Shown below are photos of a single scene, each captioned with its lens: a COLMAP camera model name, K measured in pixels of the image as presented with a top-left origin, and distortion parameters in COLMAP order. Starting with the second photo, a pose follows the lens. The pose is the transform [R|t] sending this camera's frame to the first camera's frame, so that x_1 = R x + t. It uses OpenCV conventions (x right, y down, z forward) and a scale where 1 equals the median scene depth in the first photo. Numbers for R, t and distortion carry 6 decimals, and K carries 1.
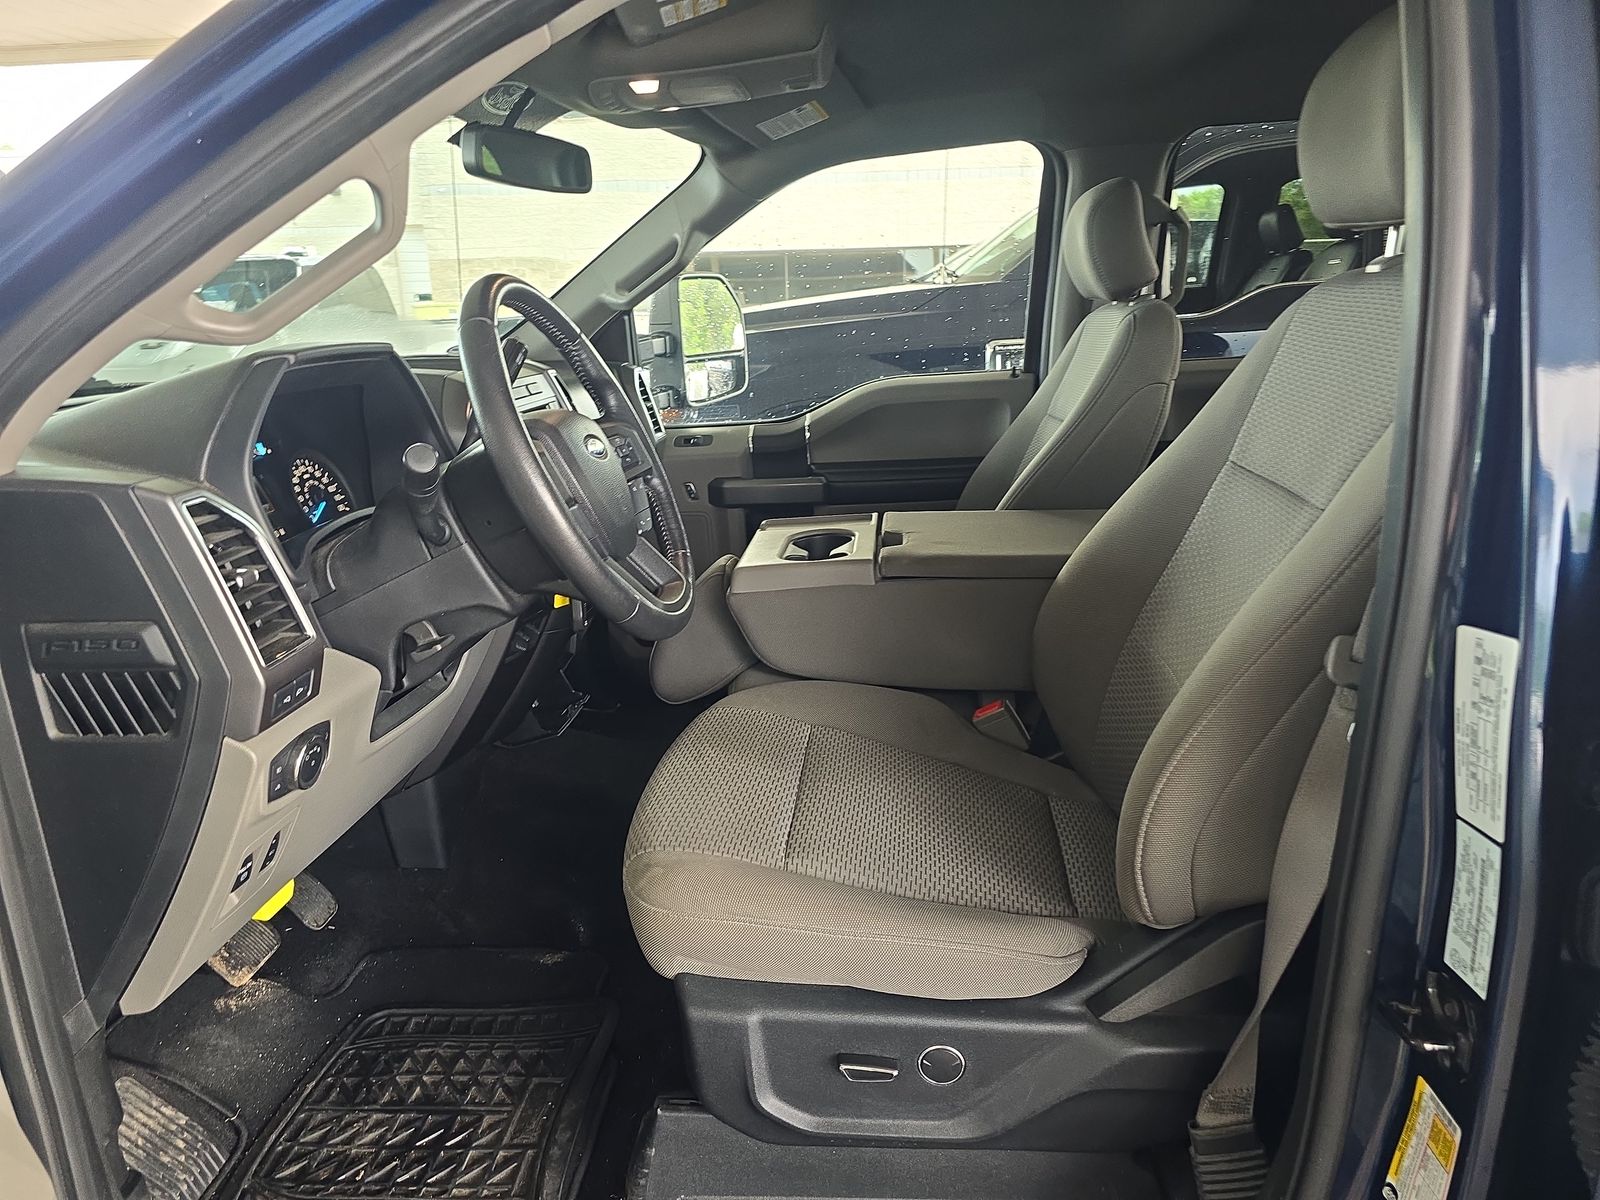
lens RADIAL K [[981.3, 0, 809.3], [0, 981.3, 598.8], [0, 0, 1]] dist [0.041295, -0.036562]
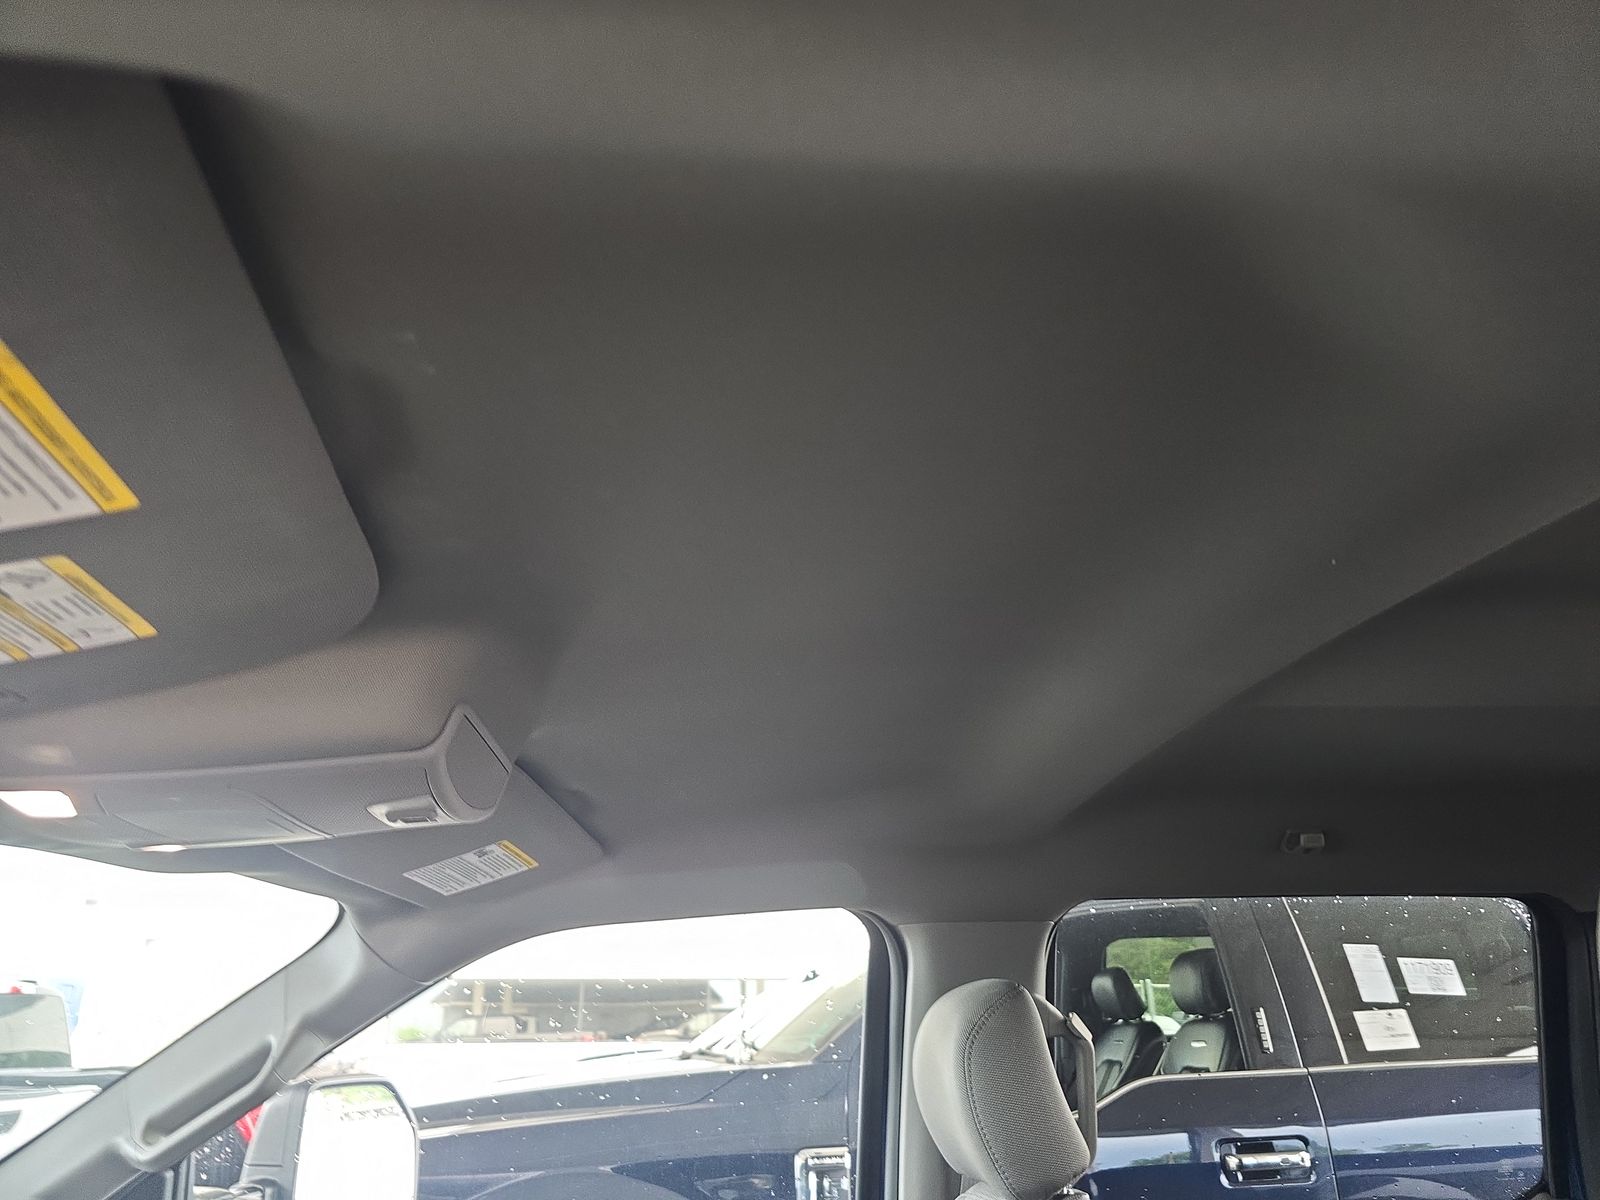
lens RADIAL K [[981.3, 0, 809.3], [0, 981.3, 598.8], [0, 0, 1]] dist [0.041295, -0.036562]
pose [[0.982863, 0.080728, 0.165723, 0.065374], [0.046162, 0.762579, -0.645246, -0.178982], [-0.178466, 0.641839, 0.745784, 0.345100]]
